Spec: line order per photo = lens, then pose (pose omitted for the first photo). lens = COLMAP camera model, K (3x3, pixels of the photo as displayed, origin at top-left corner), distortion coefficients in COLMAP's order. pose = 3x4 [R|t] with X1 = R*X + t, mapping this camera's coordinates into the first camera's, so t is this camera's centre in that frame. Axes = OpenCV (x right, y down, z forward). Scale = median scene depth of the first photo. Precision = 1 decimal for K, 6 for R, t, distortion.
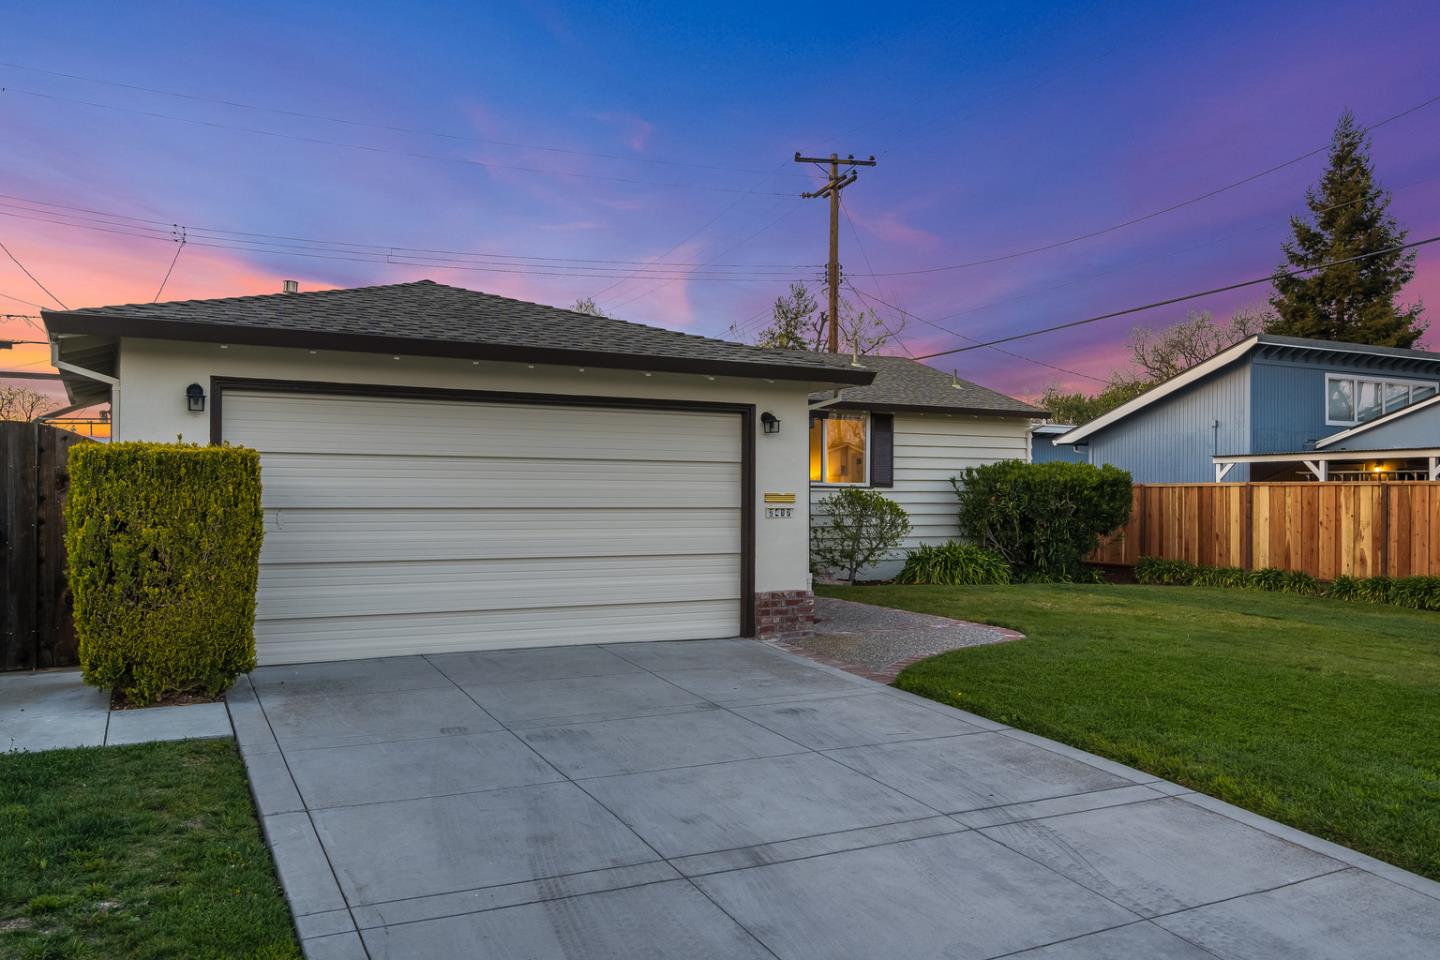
lens RADIAL K [[970.5, 0, 717.9], [0, 970.5, 502.3], [0, 0, 1]] dist [0.001769, 0.000113]
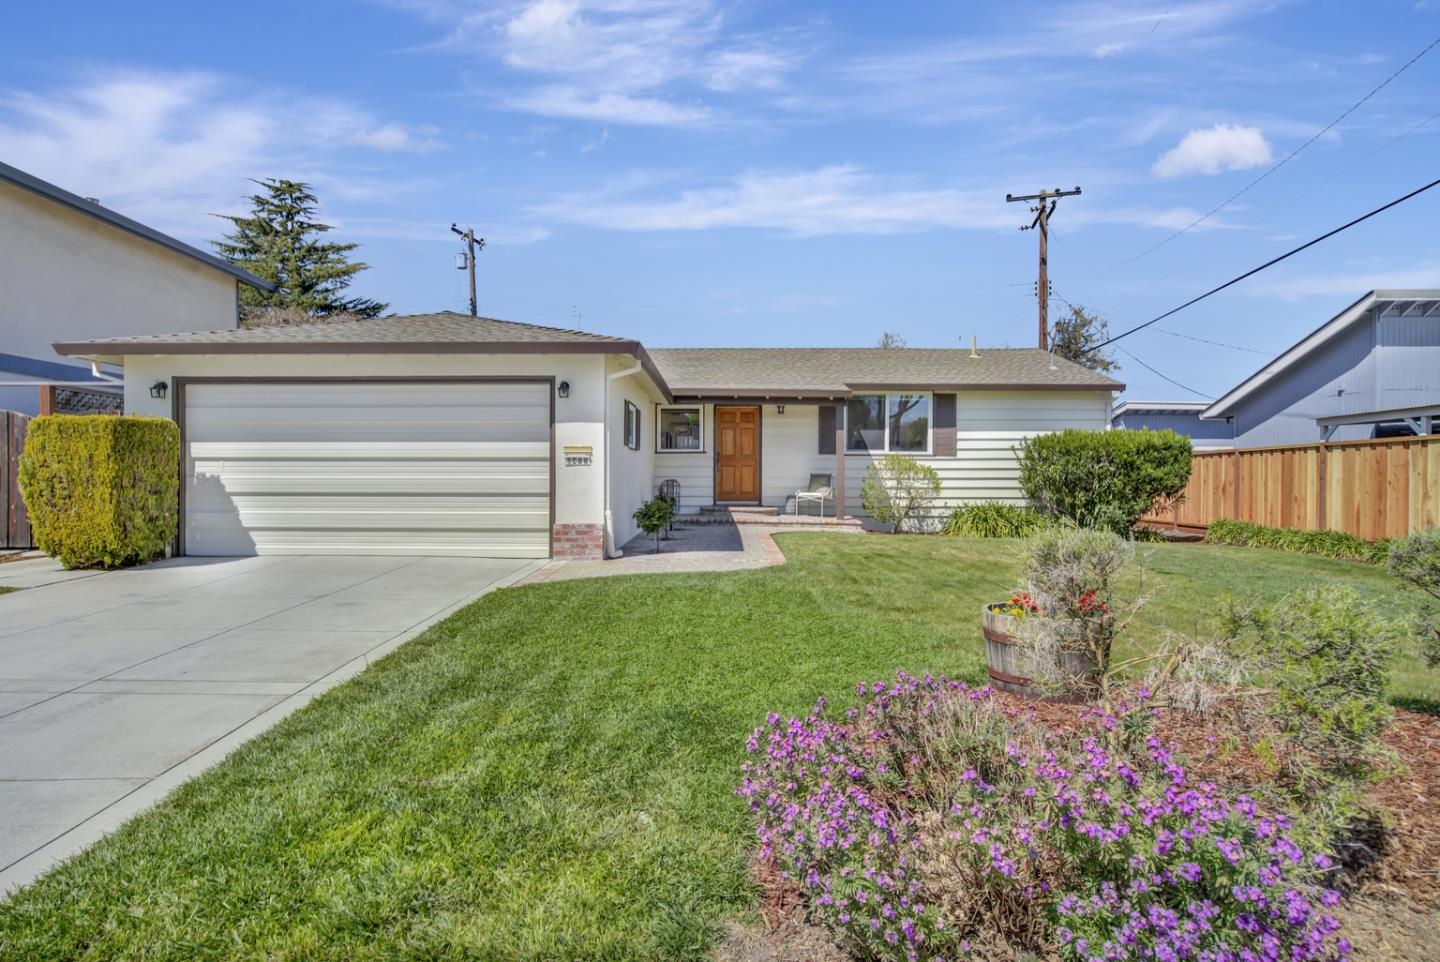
lens RADIAL K [[686.2, 0, 722.0], [0, 686.2, 484.0], [0, 0, 1]] dist [-0.015146, -0.000015]
pose [[0.901293, -0.003217, -0.433197, 0.302188], [0.002623, 0.999995, -0.001967, 0.021102], [0.433201, 0.000637, 0.901297, 0.139564]]
